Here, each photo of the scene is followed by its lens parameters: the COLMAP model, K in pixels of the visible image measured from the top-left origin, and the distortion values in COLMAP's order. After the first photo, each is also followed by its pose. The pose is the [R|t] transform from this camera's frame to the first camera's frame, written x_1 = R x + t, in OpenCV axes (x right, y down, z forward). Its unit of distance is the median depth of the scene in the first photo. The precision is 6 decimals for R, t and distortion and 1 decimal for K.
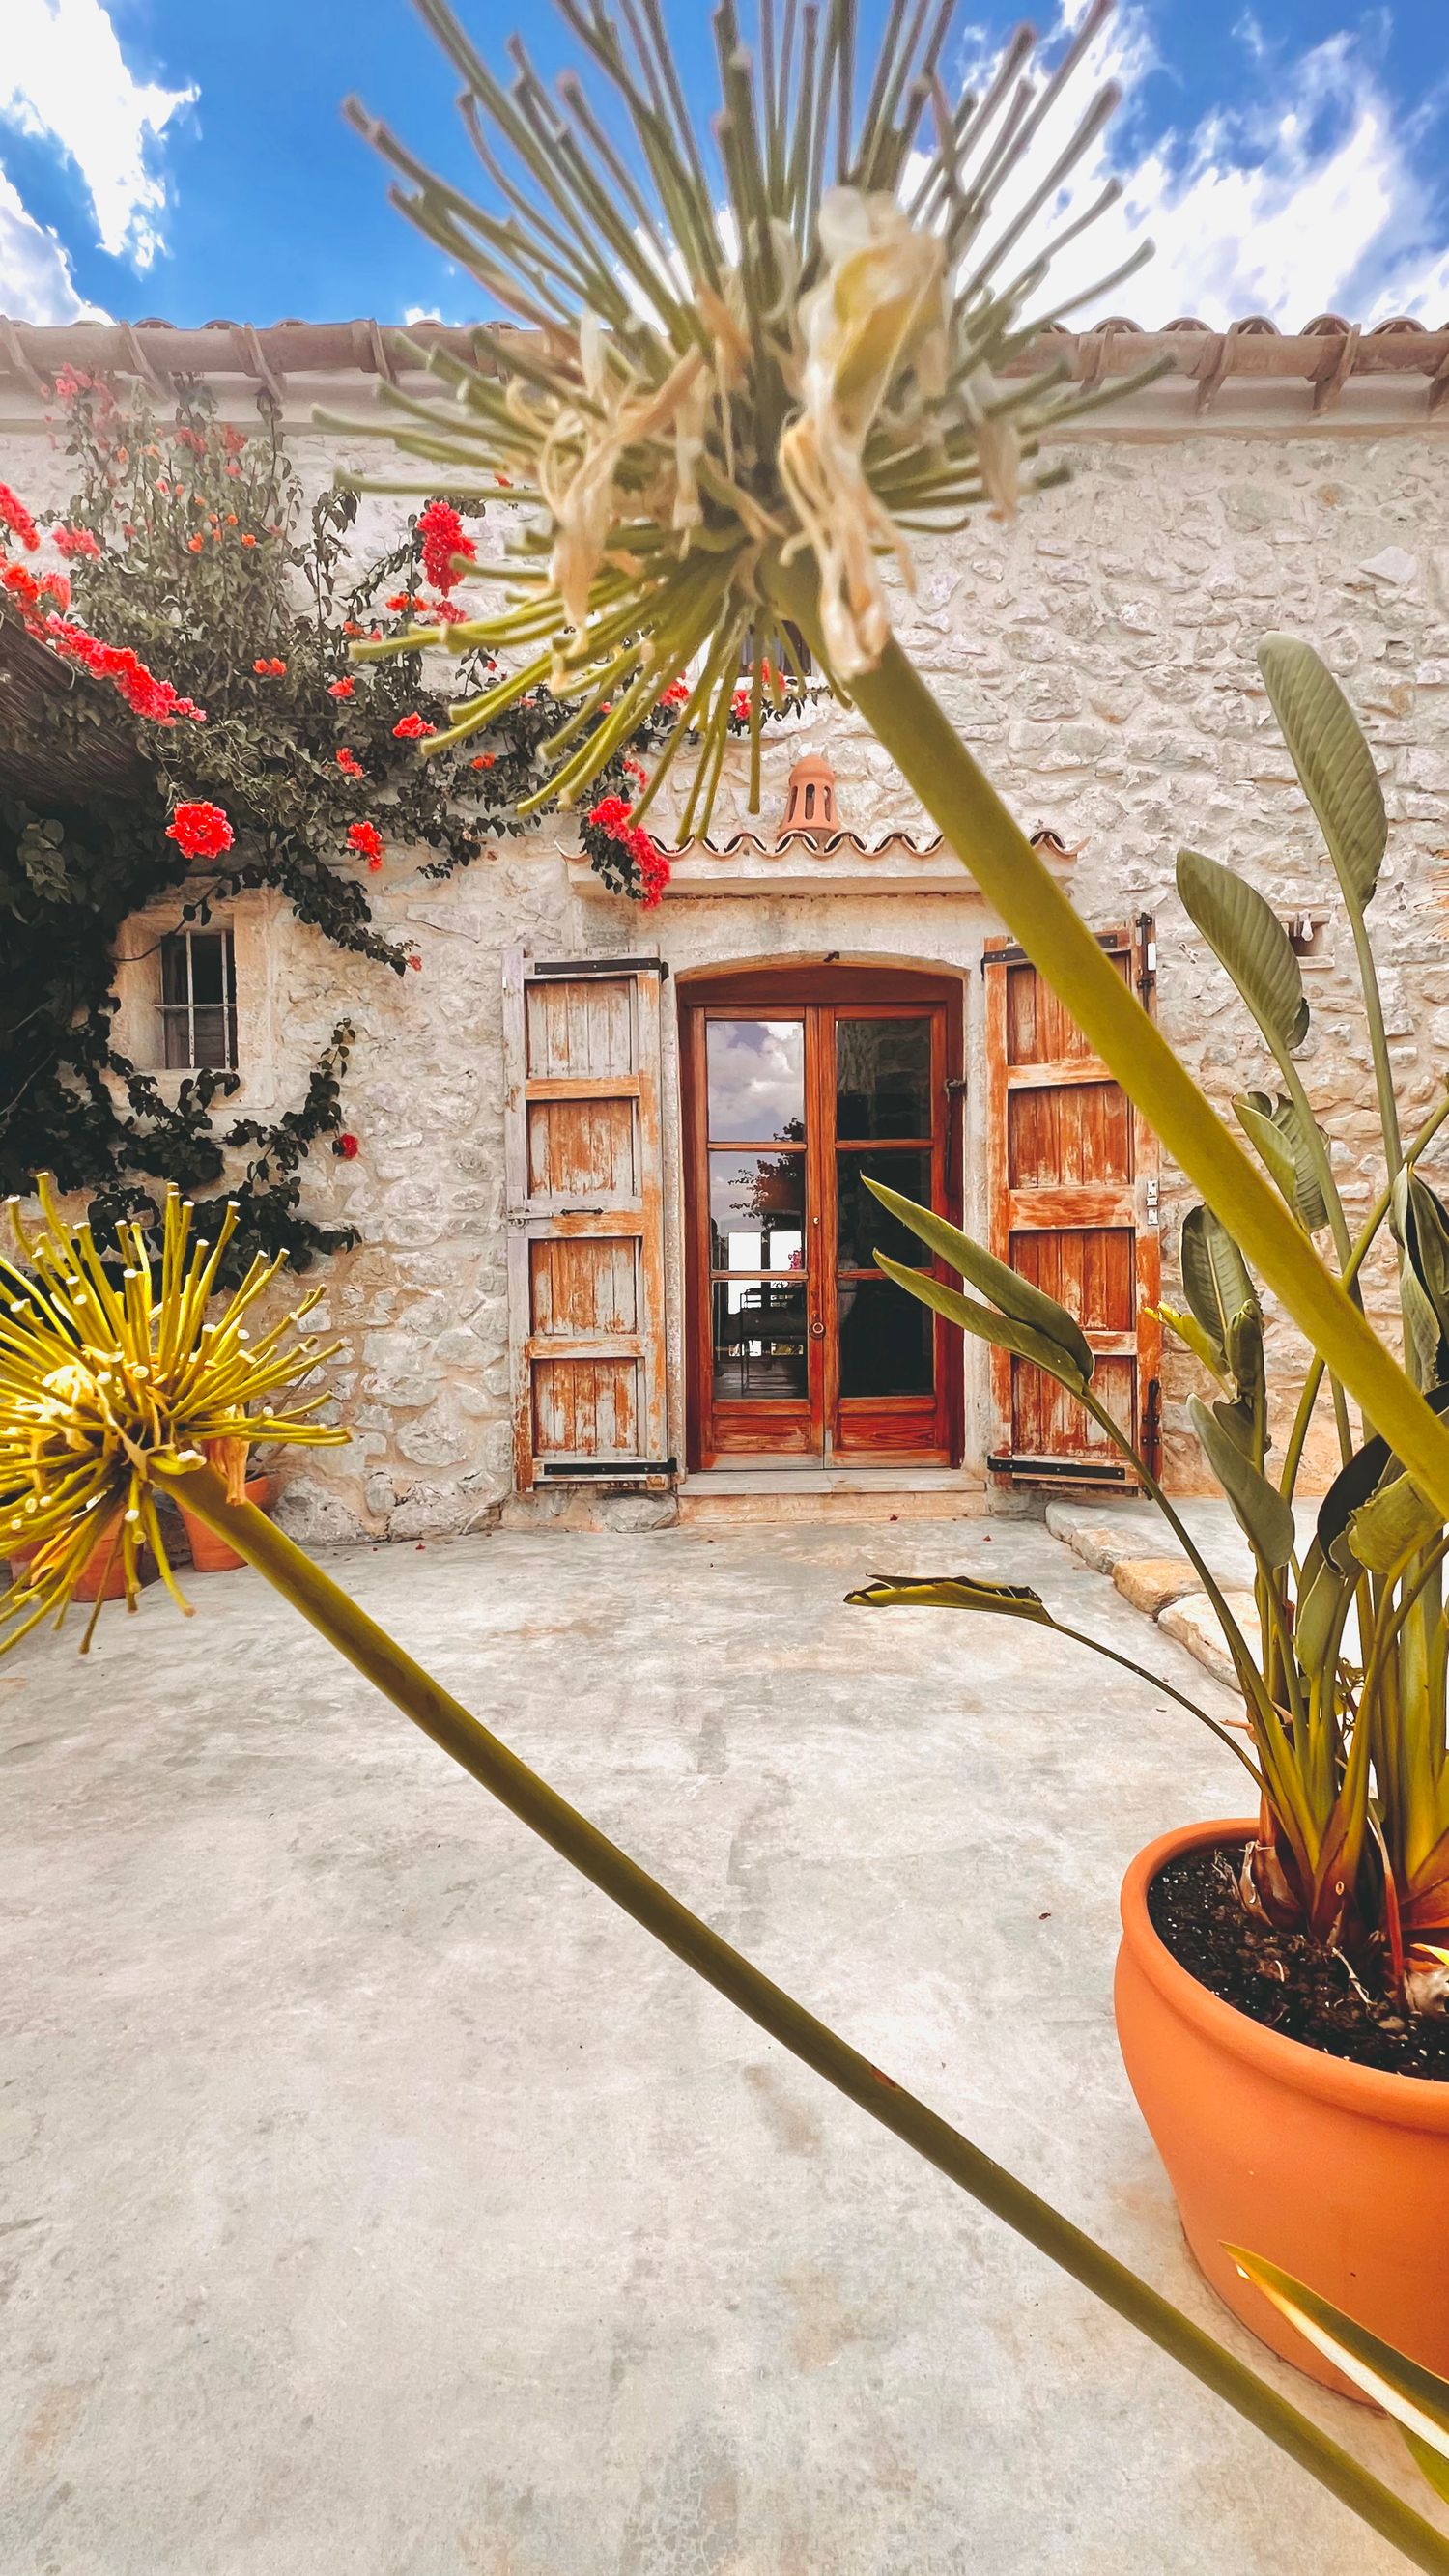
lens RADIAL K [[1036.4, 0, 736.0], [0, 1036.4, 1287.4], [0, 0, 1]] dist [-0.004158, -0.000147]
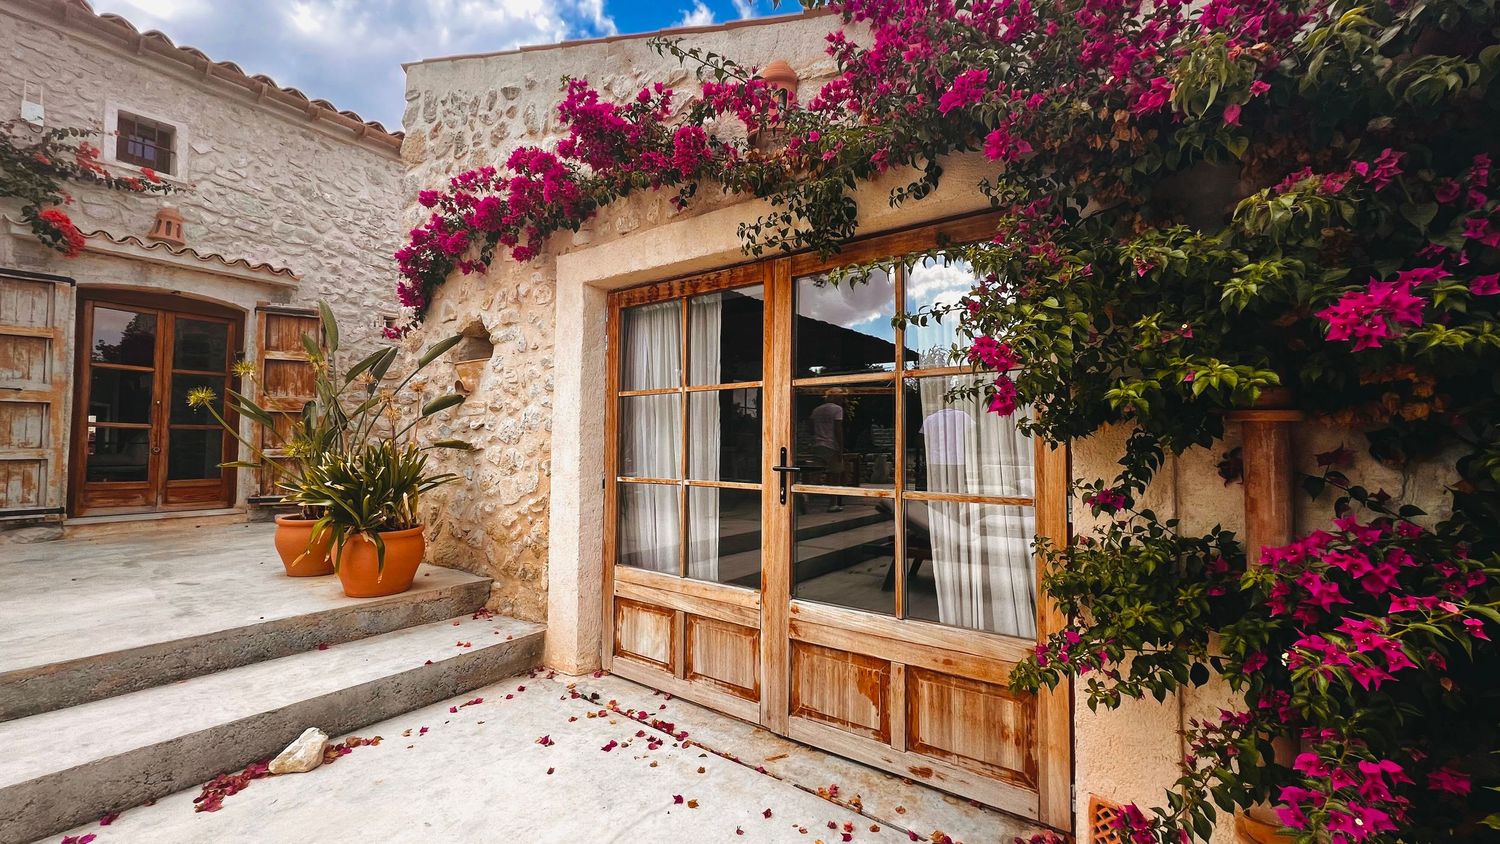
lens RADIAL K [[600.8, 0, 746.7], [0, 600.8, 419.8], [0, 0, 1]] dist [0.000778, 0.000194]
pose [[0.601020, 0.054437, 0.797378, -0.208667], [0.010020, 0.997086, -0.075624, 0.091234], [-0.799171, 0.053441, 0.598723, -0.872051]]
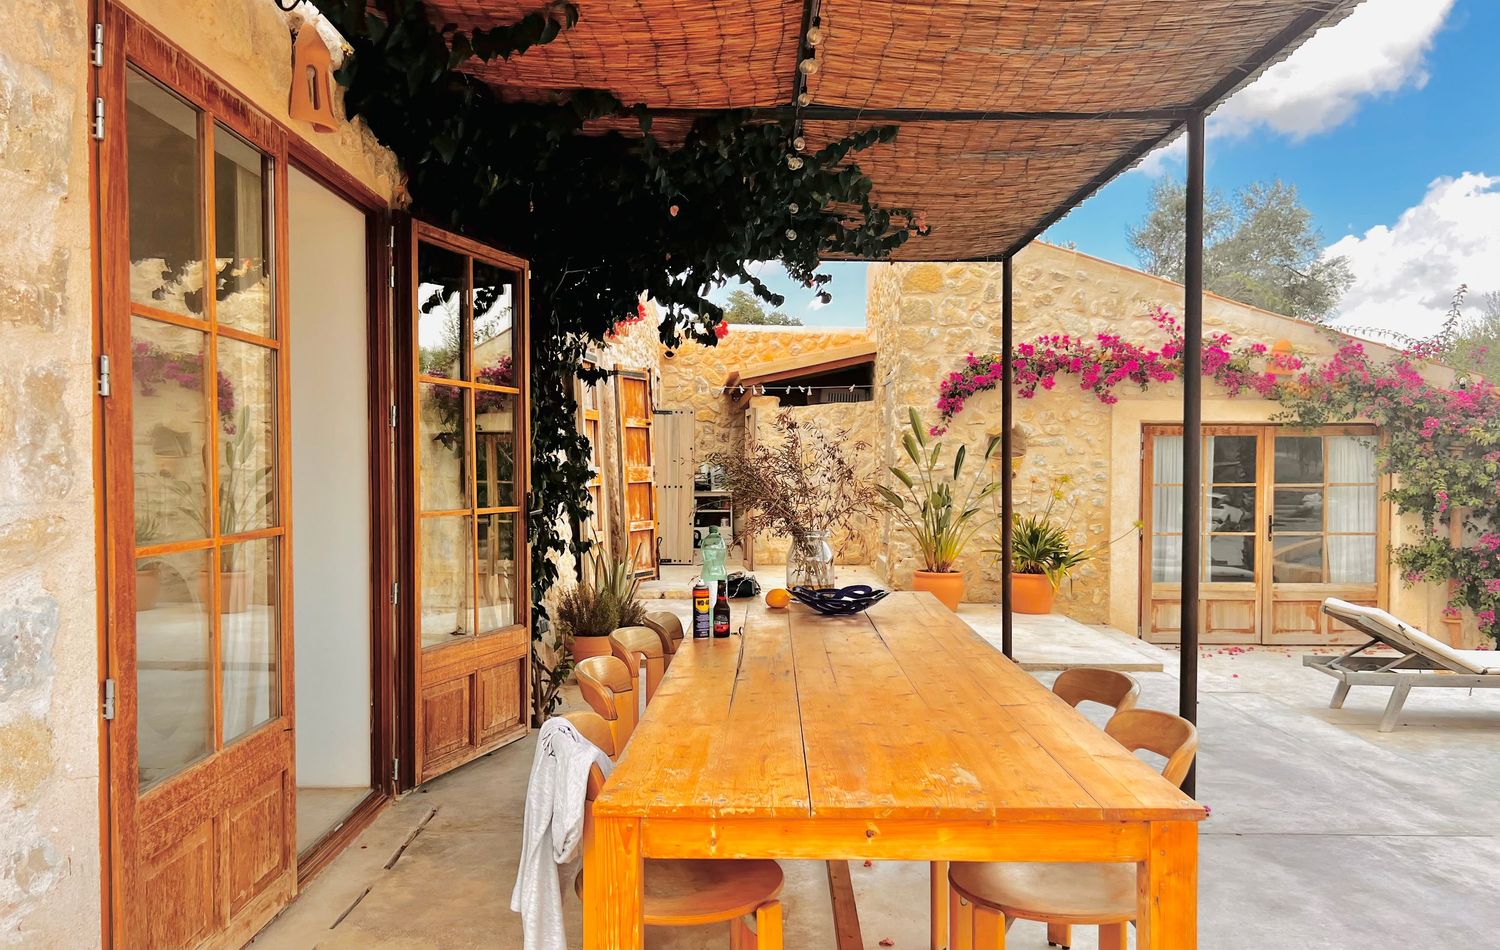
lens RADIAL K [[1131.8, 0, 744.9], [0, 1131.8, 515.5], [0, 0, 1]] dist [0.013295, 0.000253]
pose [[0.059612, -0.025224, 0.997903, -2.350518], [0.034542, 0.999134, 0.023192, -0.028584], [-0.997624, 0.033087, 0.060432, 0.525068]]
